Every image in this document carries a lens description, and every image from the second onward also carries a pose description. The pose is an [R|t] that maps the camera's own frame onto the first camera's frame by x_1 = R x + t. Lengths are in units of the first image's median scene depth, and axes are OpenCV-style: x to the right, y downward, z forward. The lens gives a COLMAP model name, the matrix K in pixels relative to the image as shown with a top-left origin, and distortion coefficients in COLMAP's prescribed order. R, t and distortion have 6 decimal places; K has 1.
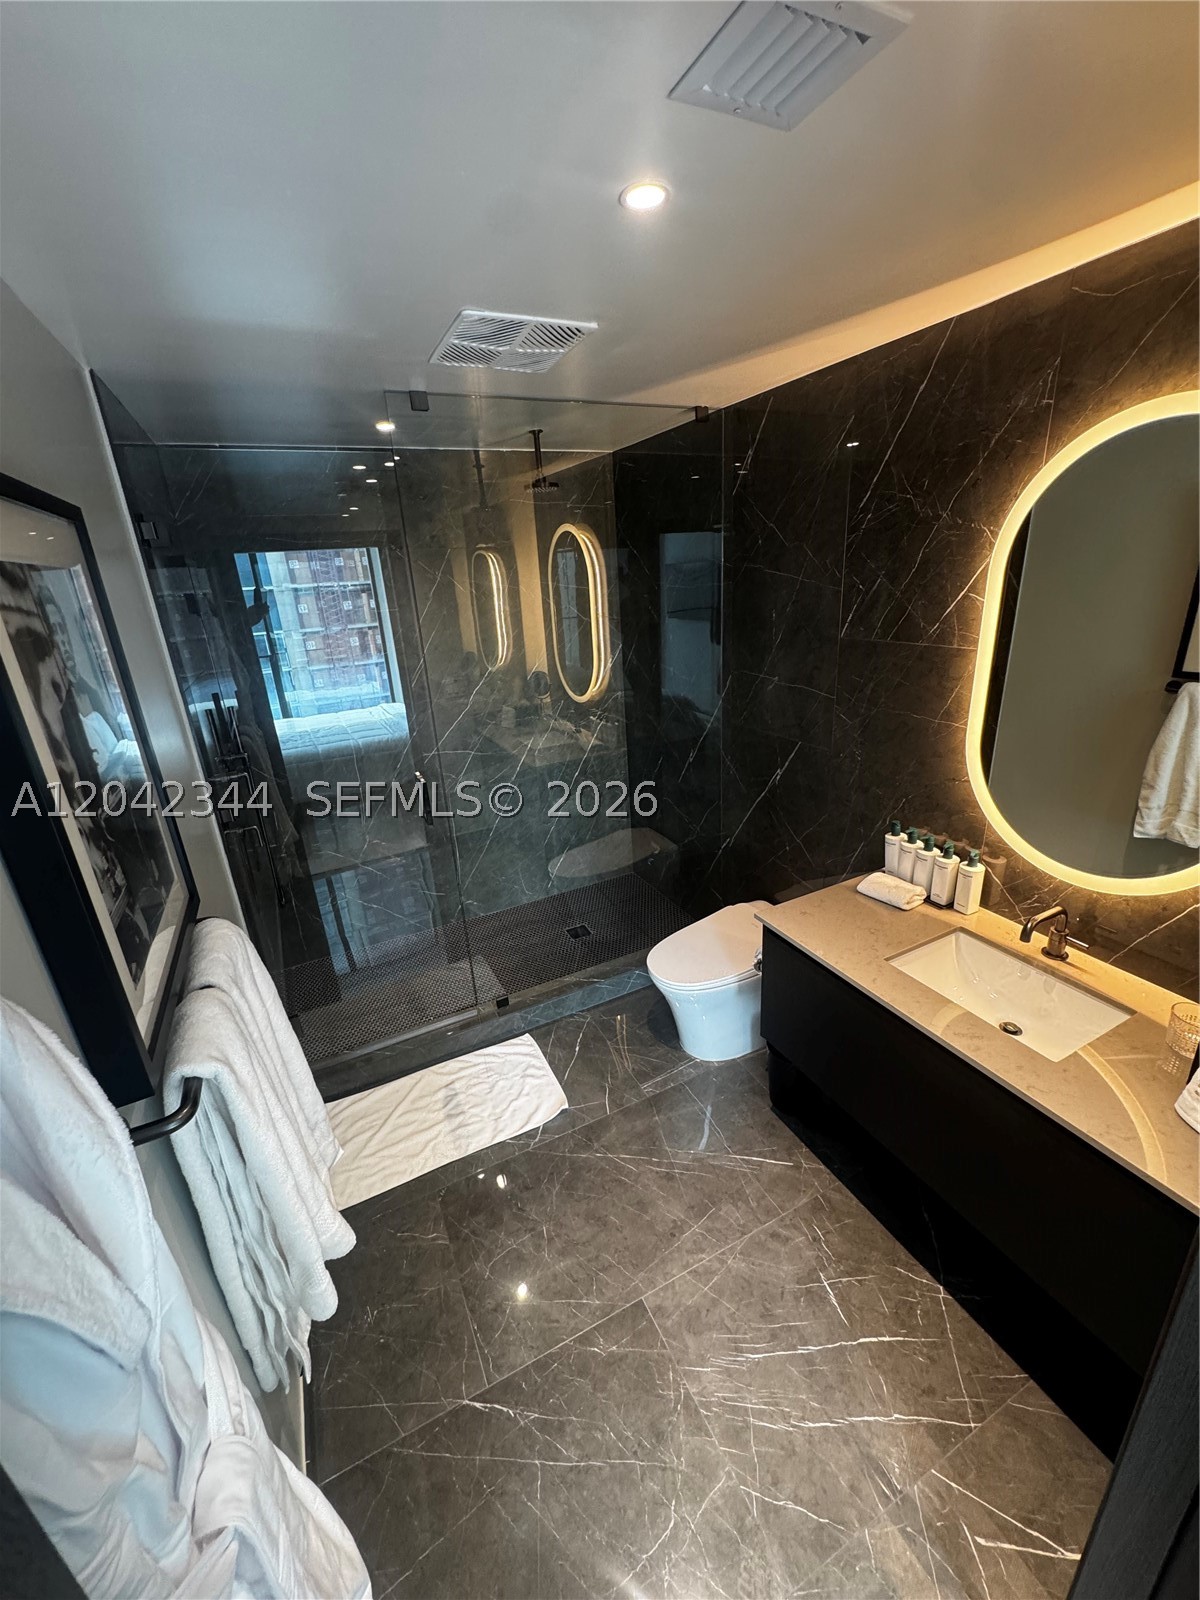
lens RADIAL K [[635.8, 0, 604.8], [0, 635.8, 798.7], [0, 0, 1]] dist [0.002997, -0.000607]
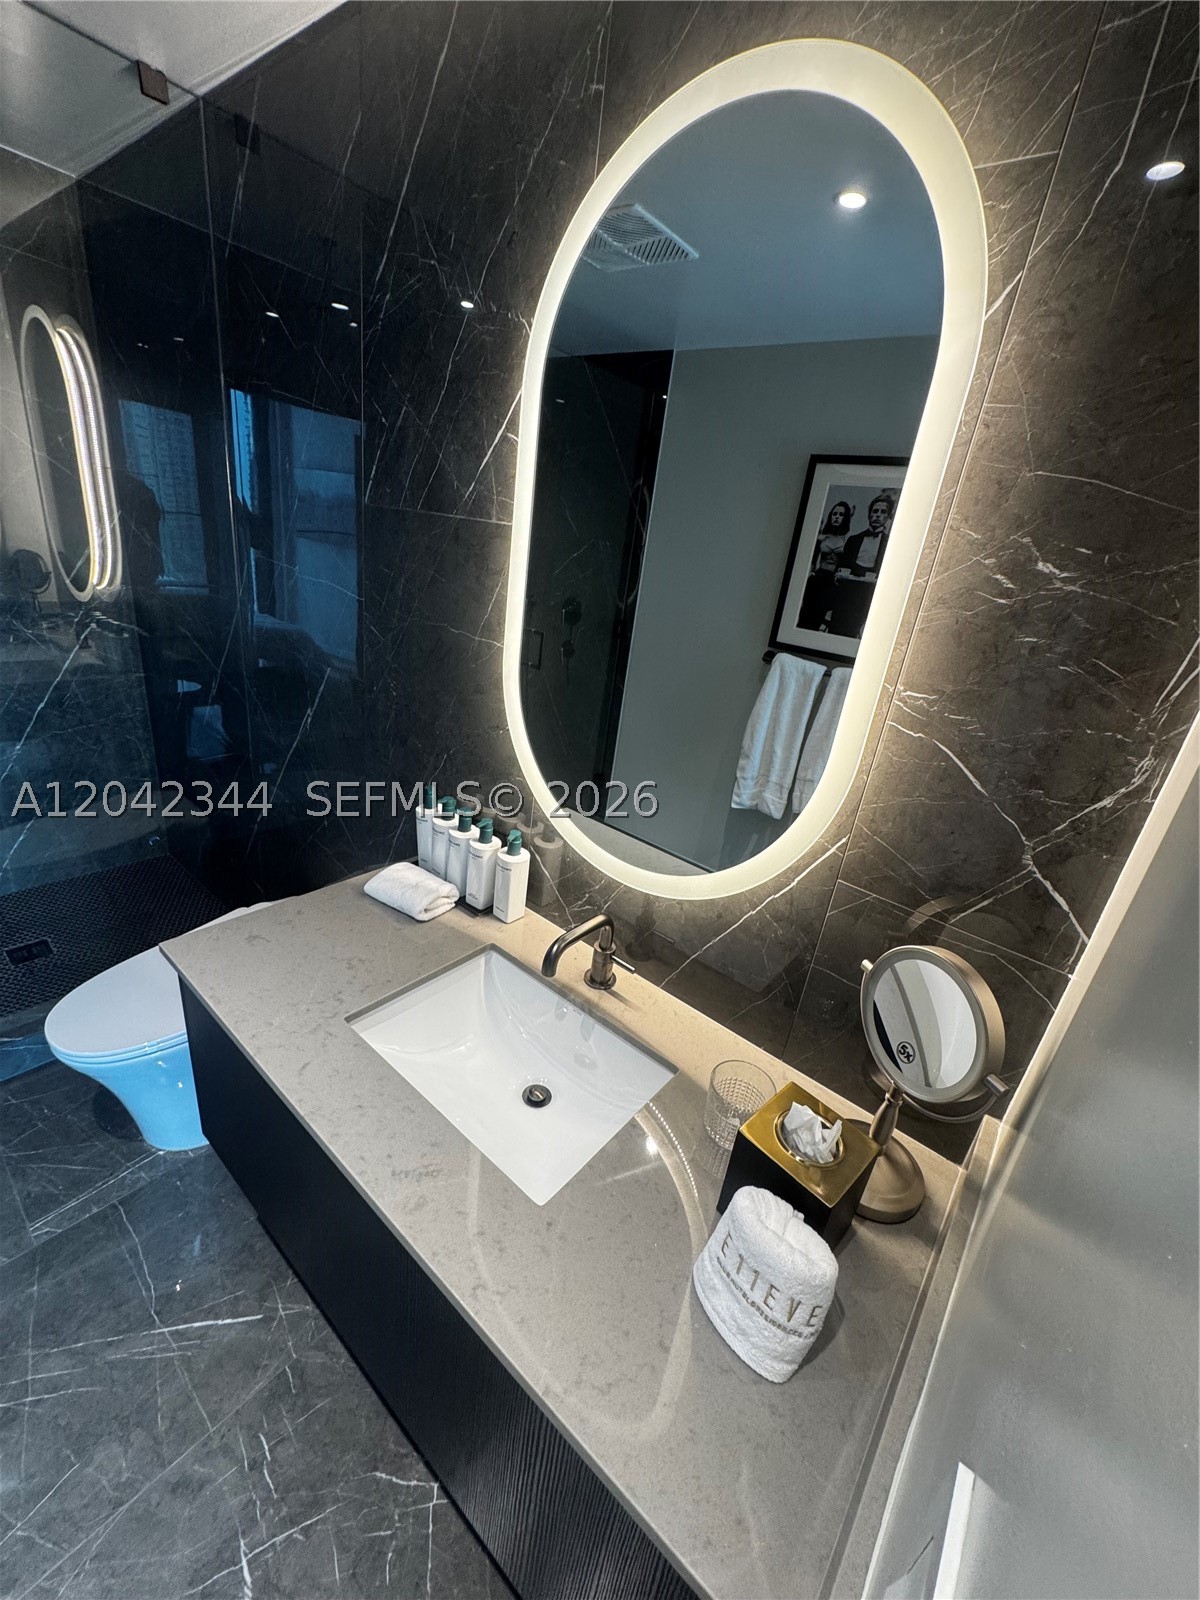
lens RADIAL K [[635.8, 0, 597.7], [0, 635.8, 797.5], [0, 0, 1]] dist [0.002997, -0.000607]
pose [[0.899329, 0.010580, 0.437144, 0.344476], [-0.034451, 0.998314, 0.046714, 0.009411], [-0.435913, -0.057071, 0.898178, 0.332626]]
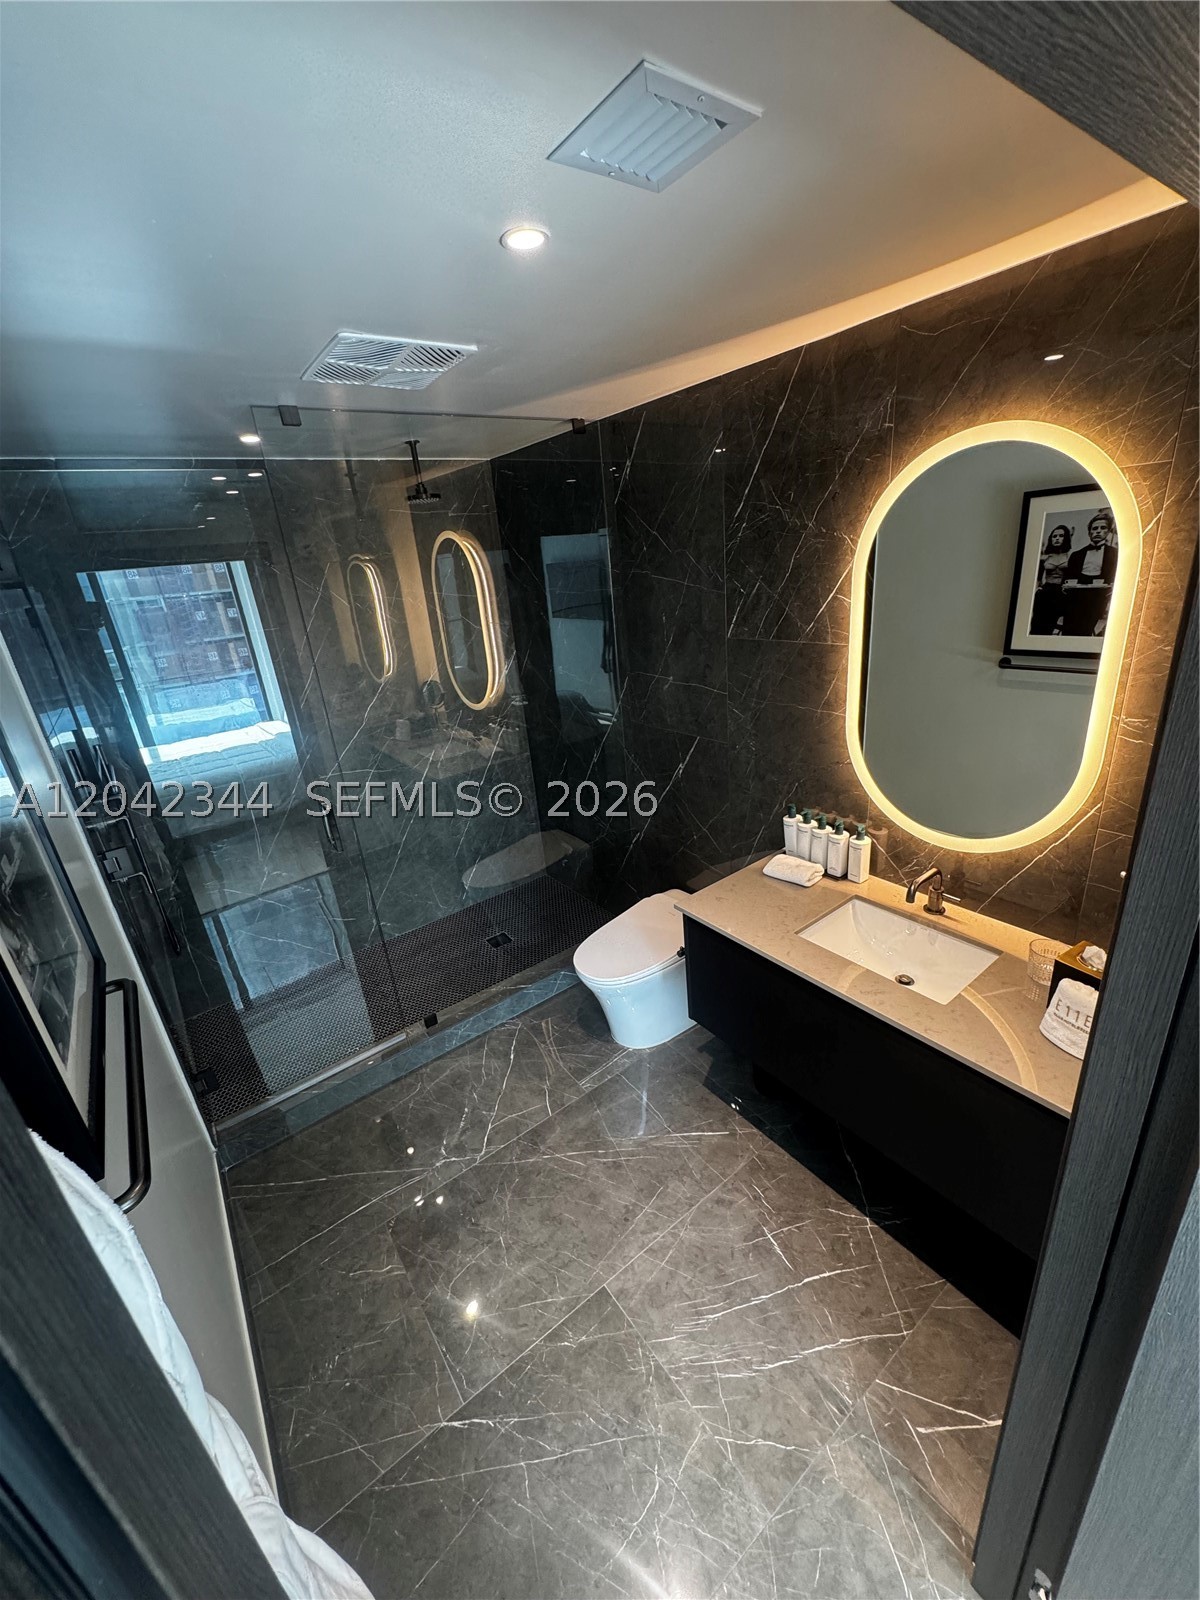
lens RADIAL K [[635.8, 0, 603.6], [0, 635.8, 798.5], [0, 0, 1]] dist [0.002997, -0.000607]
pose [[0.983309, -0.090991, 0.157559, -0.031256], [0.090071, 0.995851, 0.012989, -0.019322], [-0.158087, 0.001419, 0.987424, -0.025495]]
